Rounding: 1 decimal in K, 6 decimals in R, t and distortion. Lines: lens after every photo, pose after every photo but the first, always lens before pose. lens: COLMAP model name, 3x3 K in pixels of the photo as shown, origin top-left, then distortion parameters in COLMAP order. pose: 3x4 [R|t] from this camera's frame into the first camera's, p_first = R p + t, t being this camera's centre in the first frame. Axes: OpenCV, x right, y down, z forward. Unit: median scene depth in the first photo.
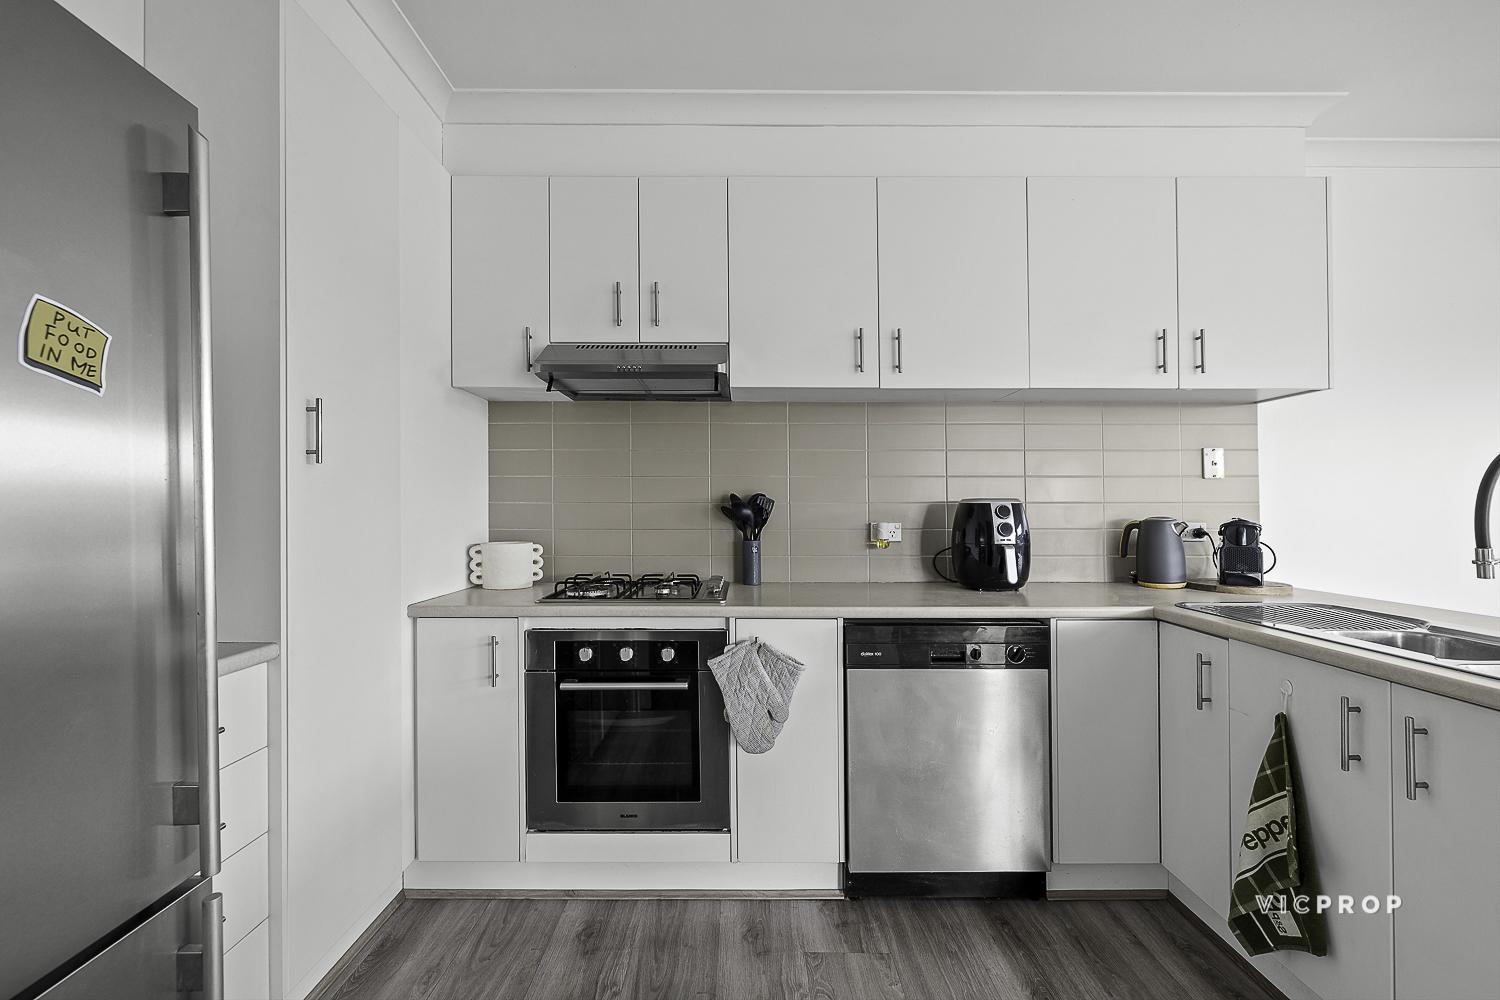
lens RADIAL K [[650.4, 0, 748.5], [0, 650.4, 505.3], [0, 0, 1]] dist [0.000604, -0.000128]
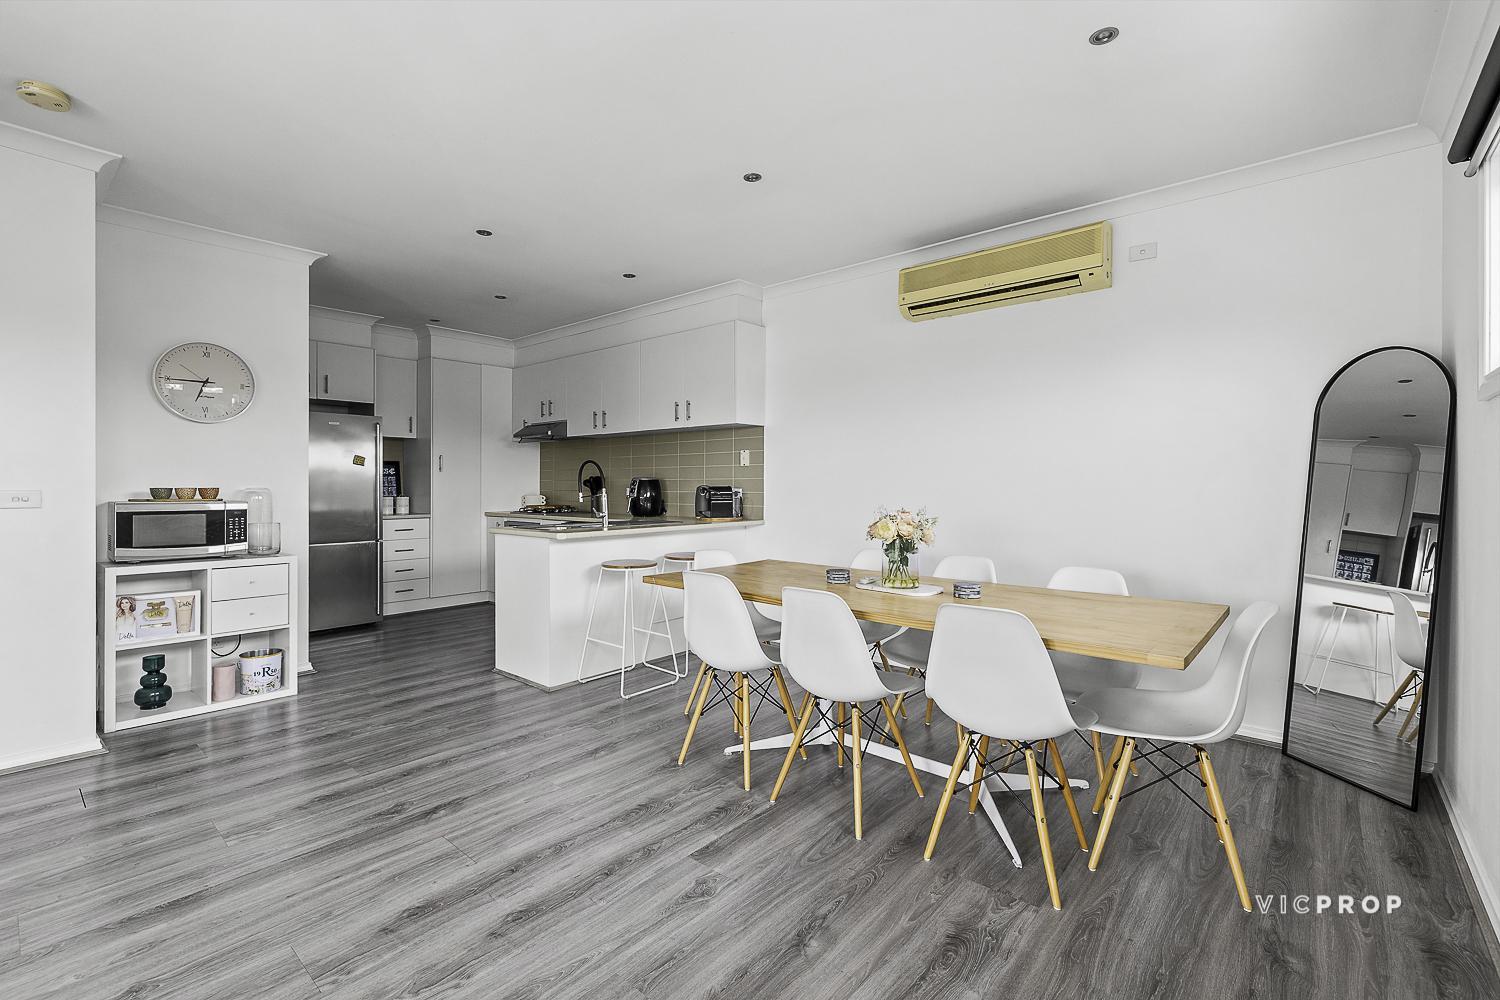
lens RADIAL K [[650.4, 0, 752.8], [0, 650.4, 485.2], [0, 0, 1]] dist [0.000604, -0.000128]
pose [[0.746063, -0.002841, -0.665870, 2.314108], [0.000673, 0.999994, -0.003513, 0.026465], [0.665875, 0.002173, 0.746060, -0.494373]]
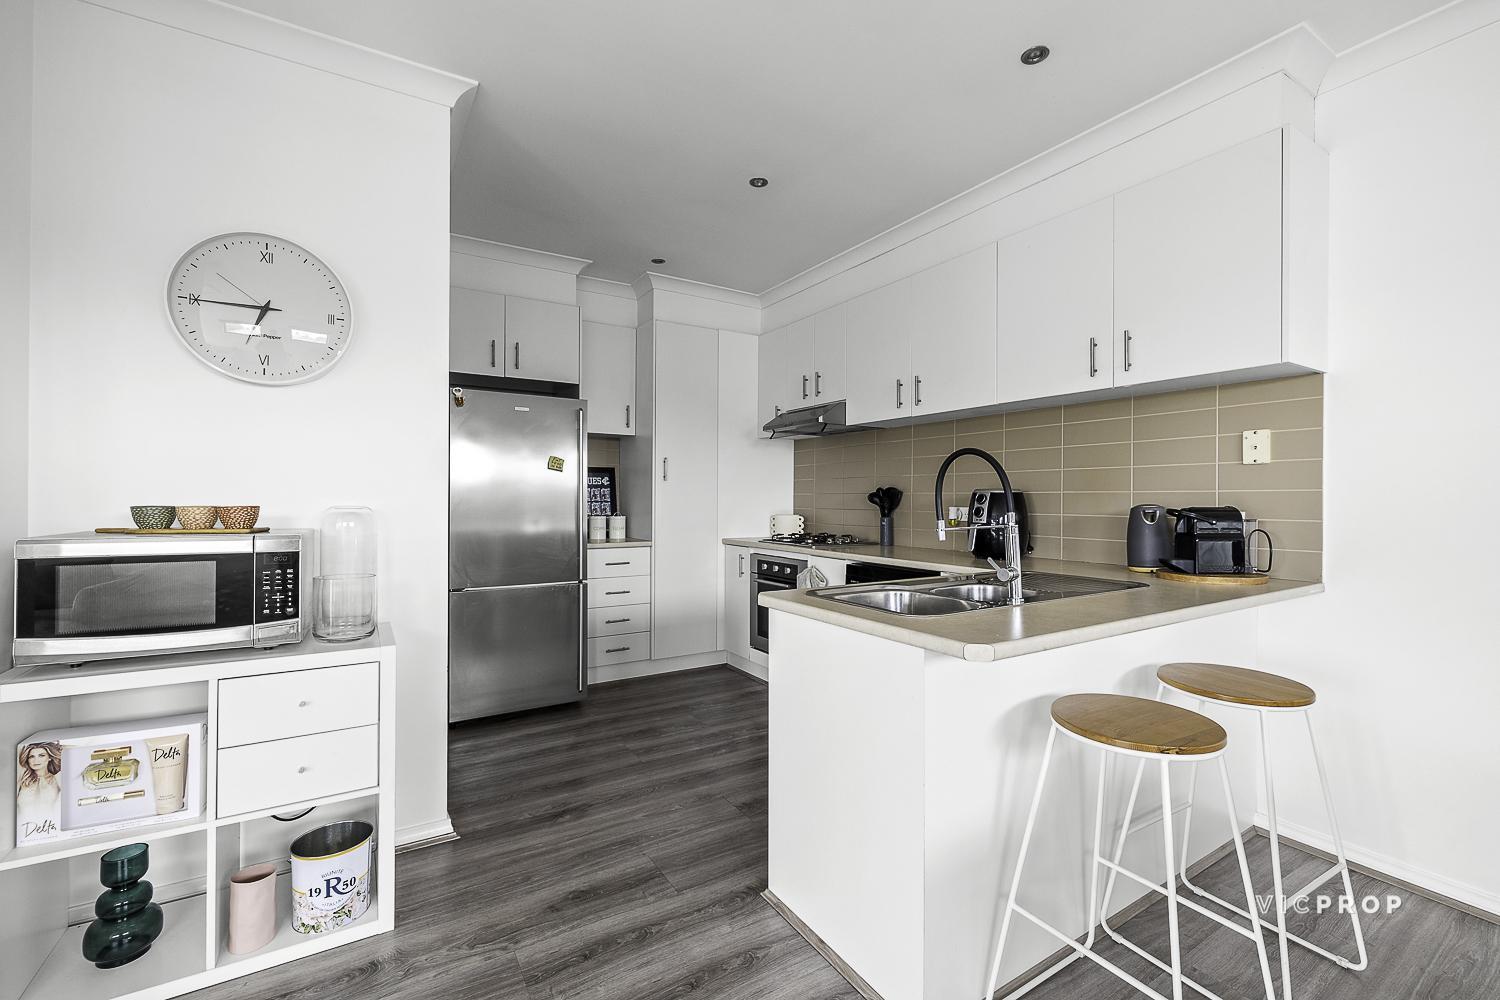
lens RADIAL K [[650.4, 0, 756.8], [0, 650.4, 501.1], [0, 0, 1]] dist [0.000604, -0.000128]
pose [[0.507798, 0.002239, -0.861473, 1.306290], [-0.005288, 0.999986, -0.000519, 0.017436], [0.861460, 0.004819, 0.507803, -0.069713]]
